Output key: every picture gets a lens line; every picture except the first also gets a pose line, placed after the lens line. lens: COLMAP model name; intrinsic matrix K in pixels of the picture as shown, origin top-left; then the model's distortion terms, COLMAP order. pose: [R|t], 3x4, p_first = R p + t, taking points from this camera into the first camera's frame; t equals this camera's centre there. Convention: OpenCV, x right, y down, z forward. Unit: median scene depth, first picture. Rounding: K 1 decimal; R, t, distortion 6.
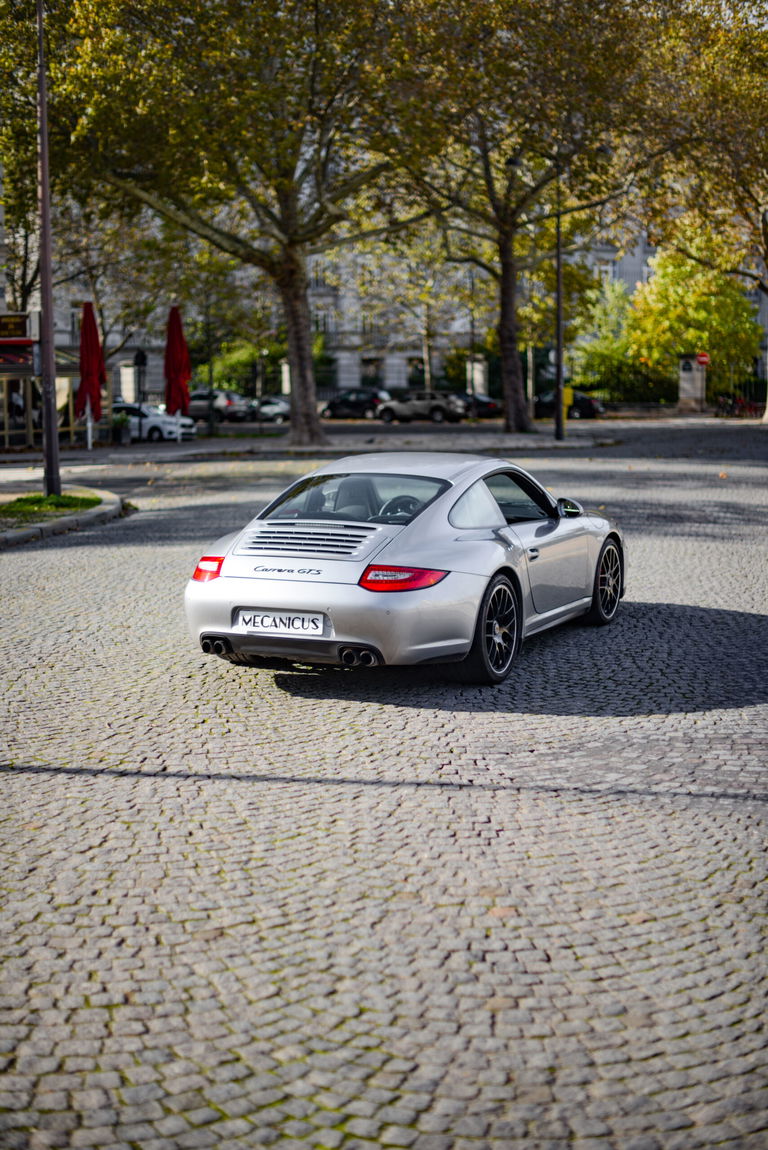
lens RADIAL K [[1659.1, 0, 387.9], [0, 1659.1, 576.5], [0, 0, 1]] dist [-0.125841, 0.036340]
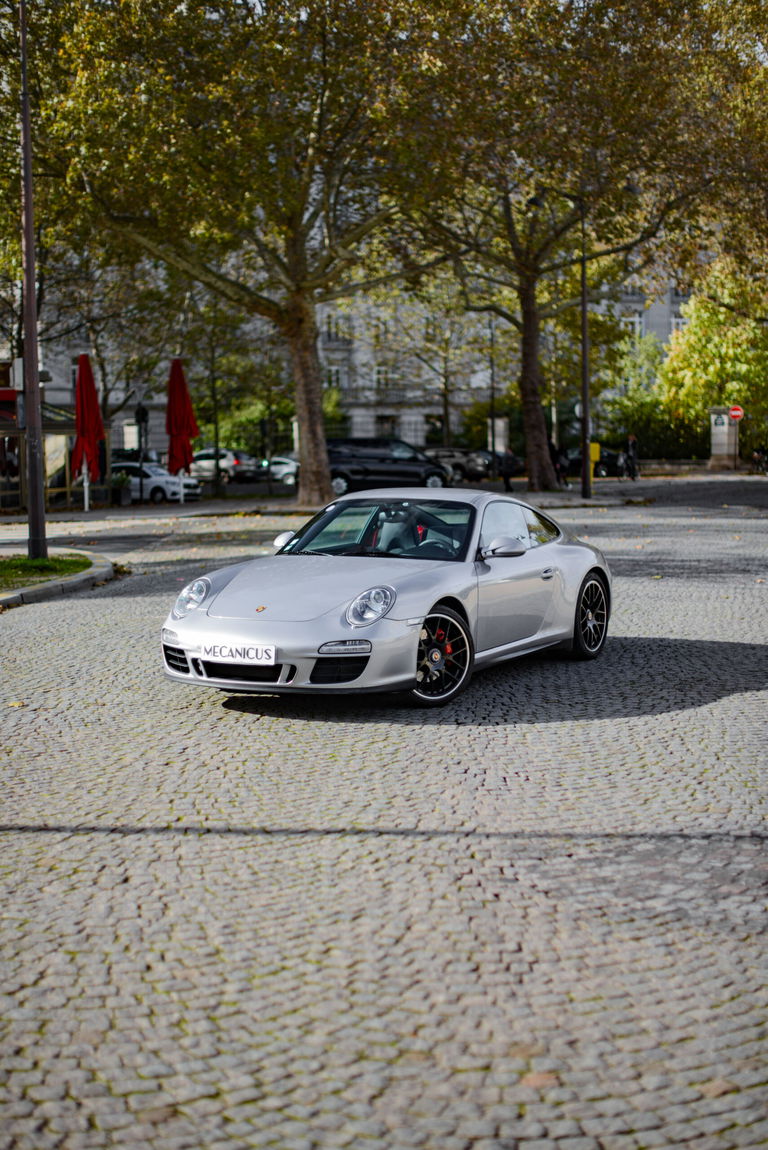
lens RADIAL K [[1725.5, 0, 386.9], [0, 1725.5, 616.8], [0, 0, 1]] dist [-0.128673, 0.007670]
pose [[0.999922, -0.005563, -0.011190, 0.003789], [0.005384, 0.999858, -0.015955, -0.000634], [0.011277, 0.015894, 0.999810, 0.091871]]
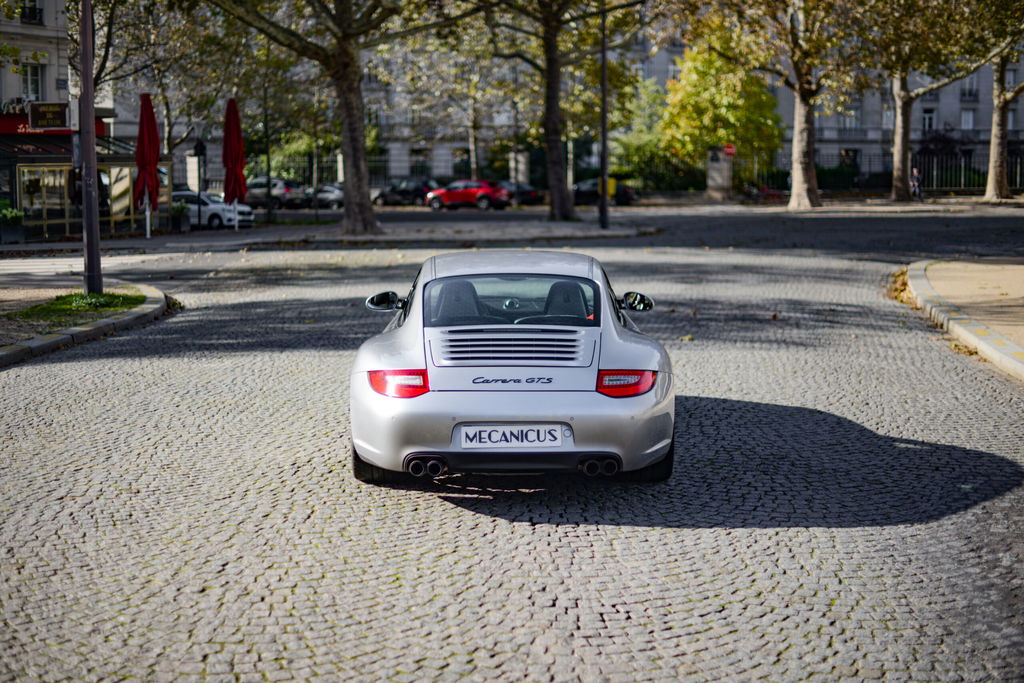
lens RADIAL K [[1487.2, 0, 507.5], [0, 1487.2, 341.2], [0, 0, 1]] dist [-0.138821, 0.095508]
pose [[0.998752, -0.001868, 0.049917, -0.014621], [0.001962, 0.999996, -0.001833, -0.040165], [-0.049913, 0.001928, 0.998752, 0.286870]]
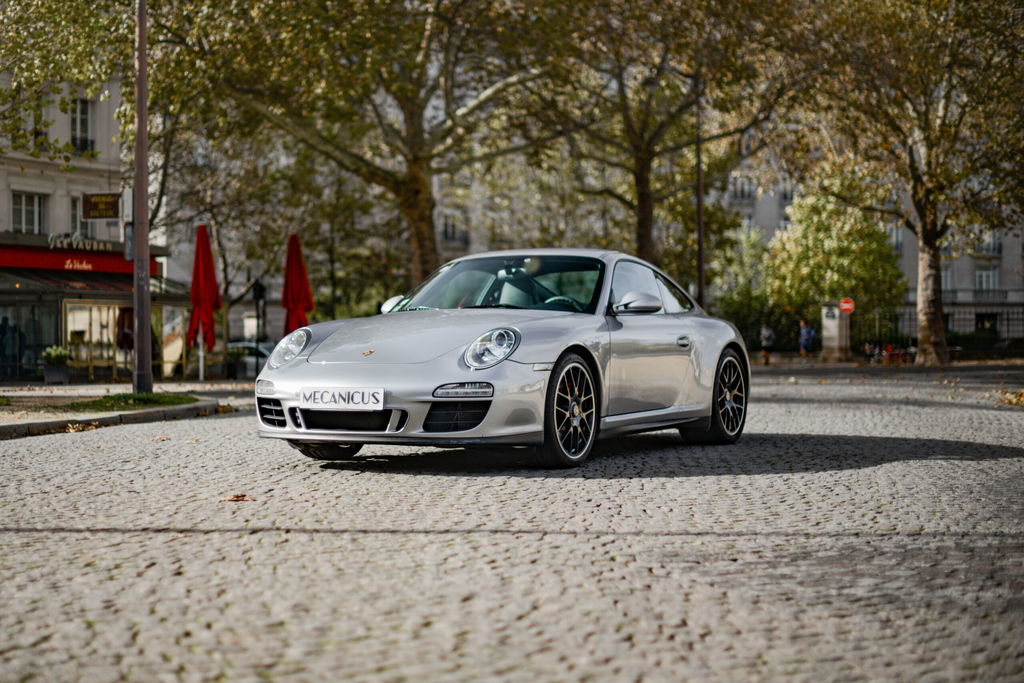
lens RADIAL K [[1678.0, 0, 440.3], [0, 1678.0, 340.9], [0, 0, 1]] dist [-0.151484, 0.176018]
pose [[0.998910, 0.001342, -0.046651, 0.000183], [-0.007138, 0.992220, -0.124293, 0.069094], [0.046121, 0.124490, 0.991148, 0.217079]]
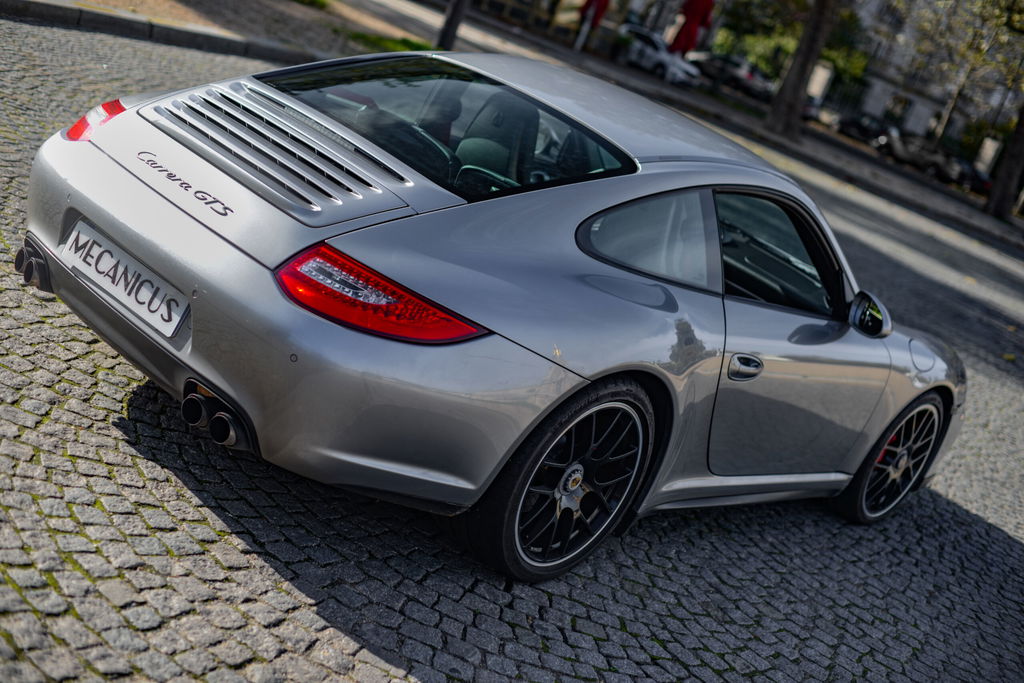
lens RADIAL K [[1477.3, 0, 509.6], [0, 1477.3, 341.2], [0, 0, 1]] dist [-0.125841, 0.036340]
pose [[0.883441, 0.429321, -0.187657, 0.090803], [-0.412683, 0.902635, 0.122242, -0.039802], [0.221867, -0.030551, 0.974598, 0.474825]]
